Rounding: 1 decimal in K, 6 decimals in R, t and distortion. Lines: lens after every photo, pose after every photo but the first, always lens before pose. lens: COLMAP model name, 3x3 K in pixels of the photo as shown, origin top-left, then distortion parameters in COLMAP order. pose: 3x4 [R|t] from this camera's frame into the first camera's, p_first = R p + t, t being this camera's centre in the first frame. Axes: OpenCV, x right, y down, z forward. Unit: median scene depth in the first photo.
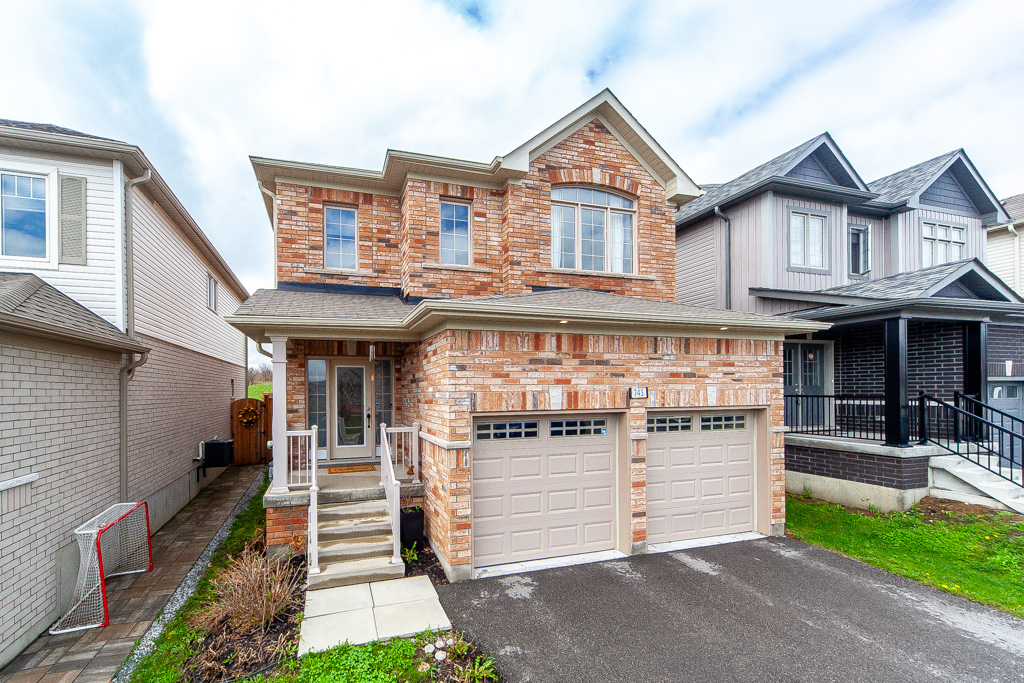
lens RADIAL K [[405.6, 0, 440.7], [0, 405.6, 389.5], [0, 0, 1]] dist [0.002267, -0.000097]
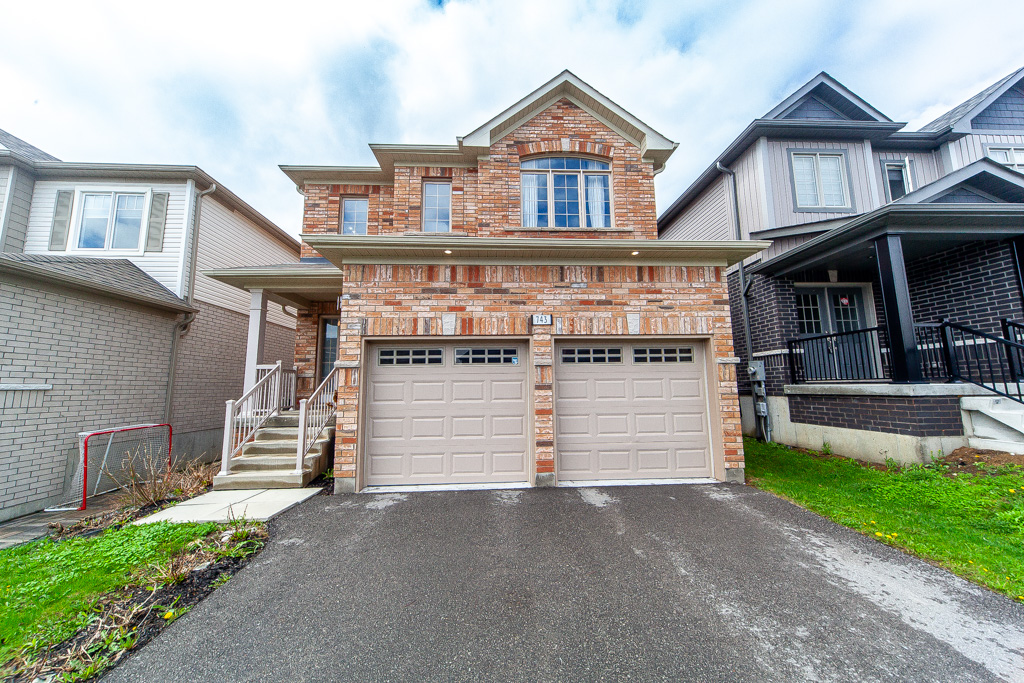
lens RADIAL K [[357.7, 0, 512.0], [0, 357.7, 340.9], [0, 0, 1]] dist [0.002292, 0.000194]
pose [[0.975173, -0.032363, -0.219068, 0.536168], [0.004700, 0.992065, -0.125635, 0.151734], [0.221396, 0.121487, 0.967587, 0.112573]]
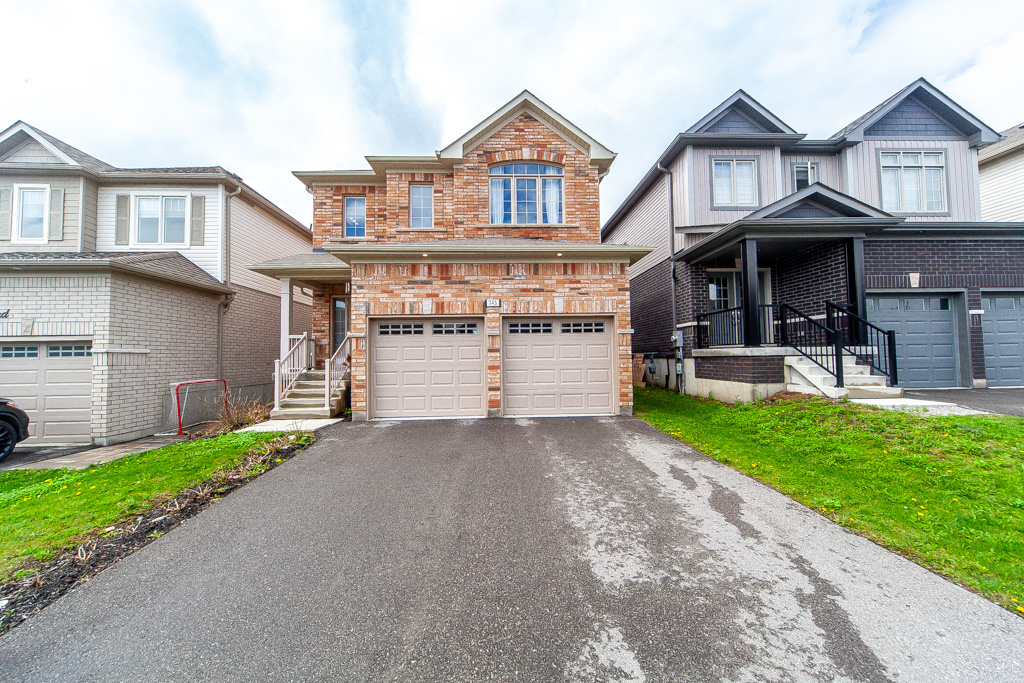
lens RADIAL K [[367.7, 0, 512.0], [0, 367.7, 341.5], [0, 0, 1]] dist [0.001339, 0.000524]
pose [[0.972784, -0.015047, -0.231223, 0.747450], [0.006527, 0.999273, -0.037571, 0.169478], [0.231620, 0.035039, 0.972175, -0.206250]]
